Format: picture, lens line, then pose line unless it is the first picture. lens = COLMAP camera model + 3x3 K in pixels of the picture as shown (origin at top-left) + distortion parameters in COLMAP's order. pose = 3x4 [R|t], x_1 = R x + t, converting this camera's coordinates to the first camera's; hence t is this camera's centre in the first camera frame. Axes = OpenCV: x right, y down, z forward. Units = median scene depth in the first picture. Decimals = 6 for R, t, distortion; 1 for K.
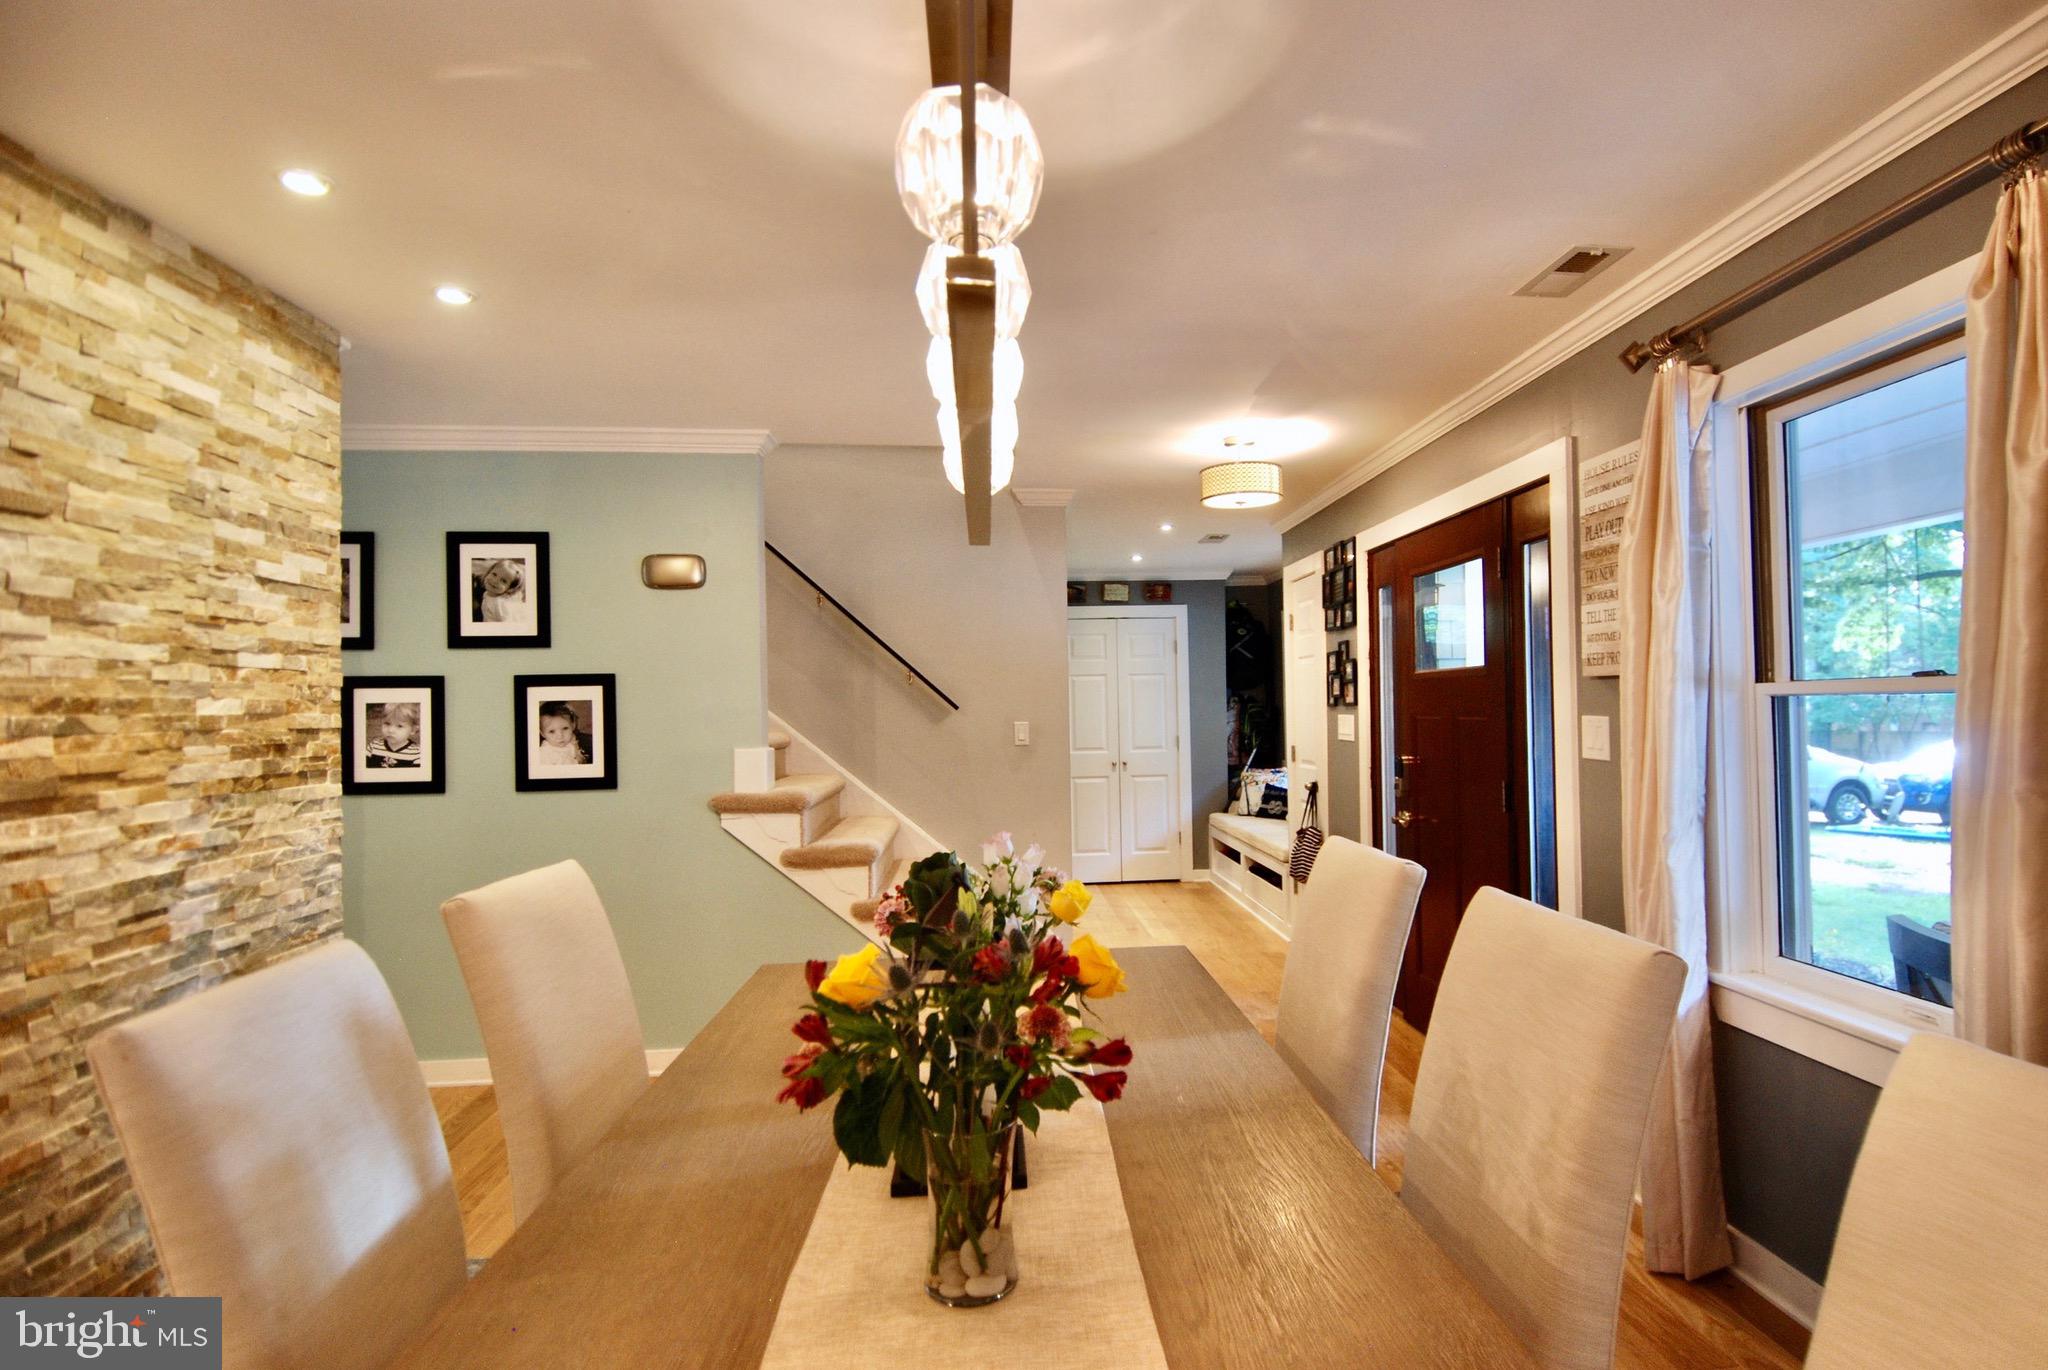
lens RADIAL K [[1066.4, 0, 1086.1], [0, 1066.4, 700.8], [0, 0, 1]] dist [0.052622, -0.057997]
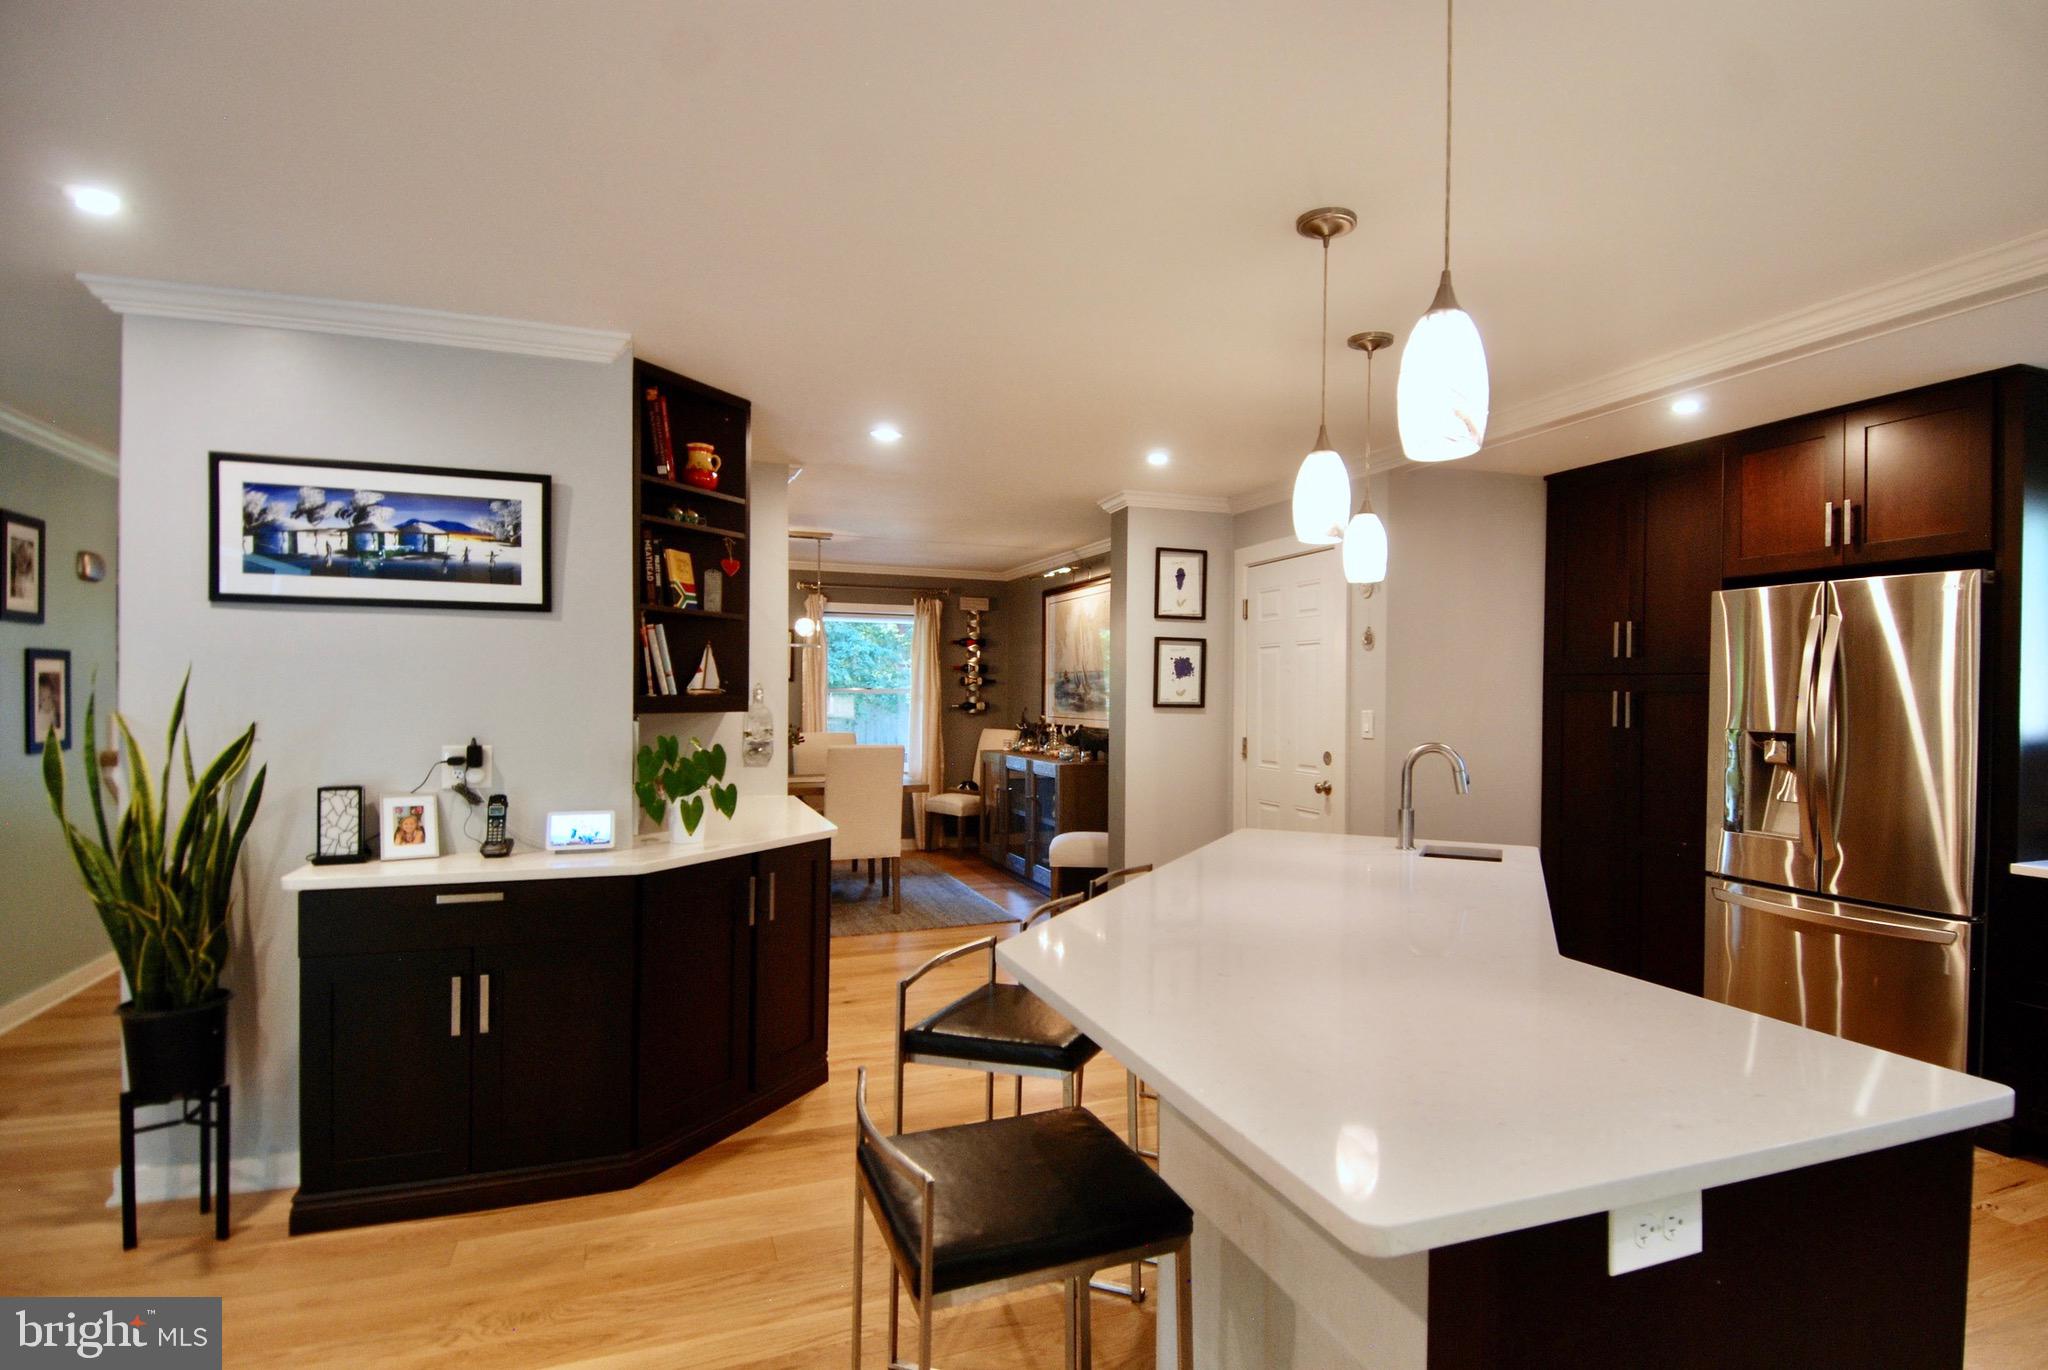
lens RADIAL K [[1066.4, 0, 1086.1], [0, 1066.4, 700.8], [0, 0, 1]] dist [0.052622, -0.057997]
pose [[-0.283100, 0.008412, 0.959053, -2.950765], [-0.013765, 0.999823, -0.012833, 0.045339], [-0.958991, -0.016835, -0.282934, 0.437567]]
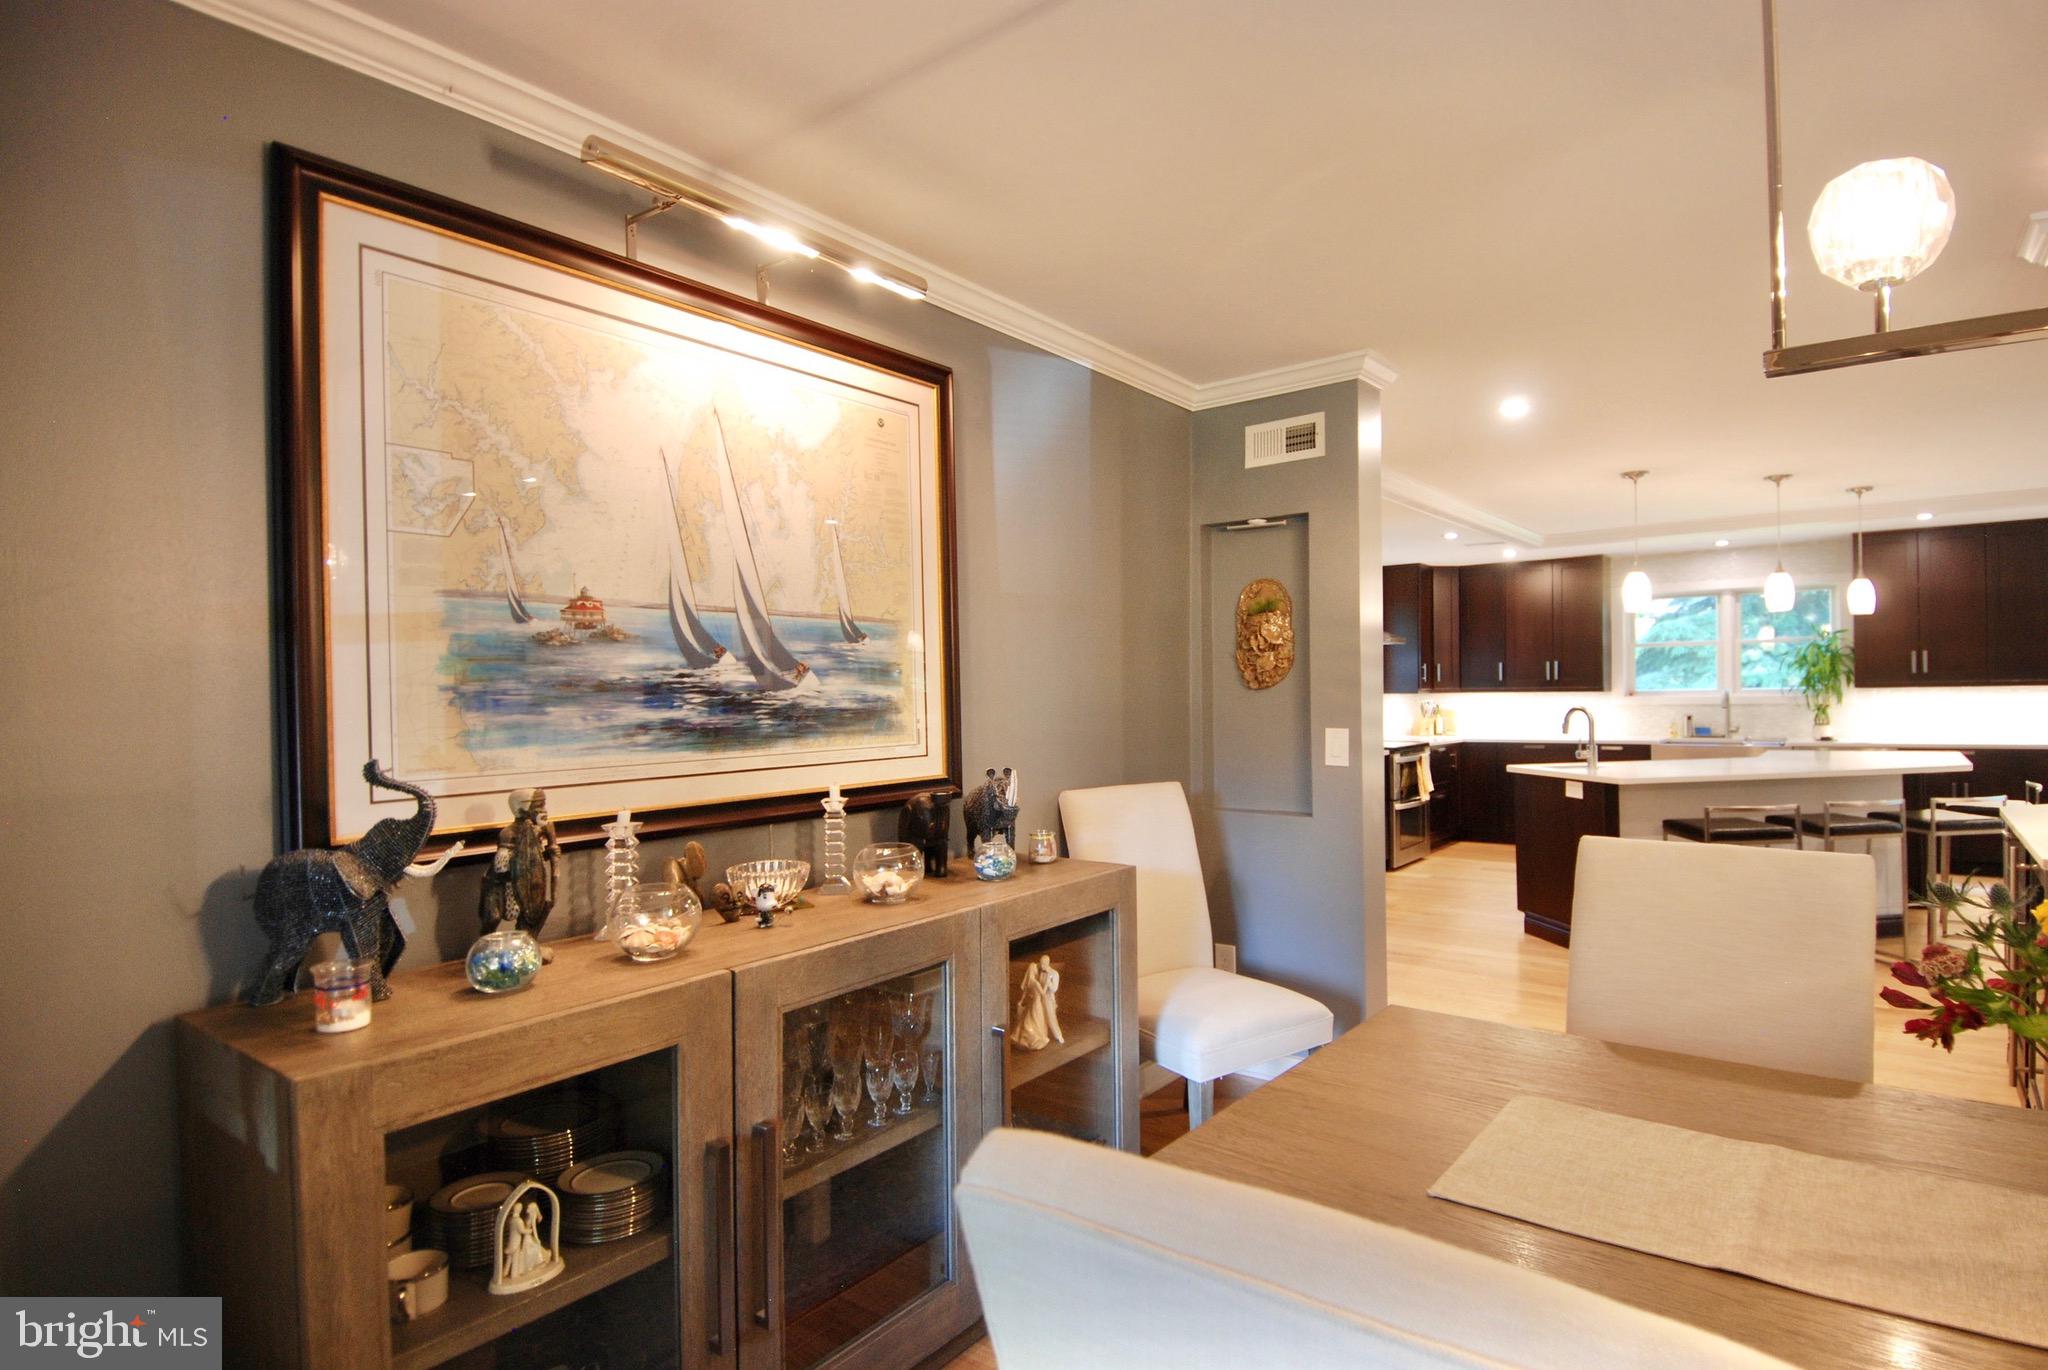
lens RADIAL K [[1066.4, 0, 1086.1], [0, 1066.4, 700.8], [0, 0, 1]] dist [0.052622, -0.057997]
pose [[-0.666758, 0.034313, -0.744484, 0.486349], [0.035559, 0.999267, 0.014209, -0.004105], [0.744425, -0.016999, -0.667489, 0.395320]]
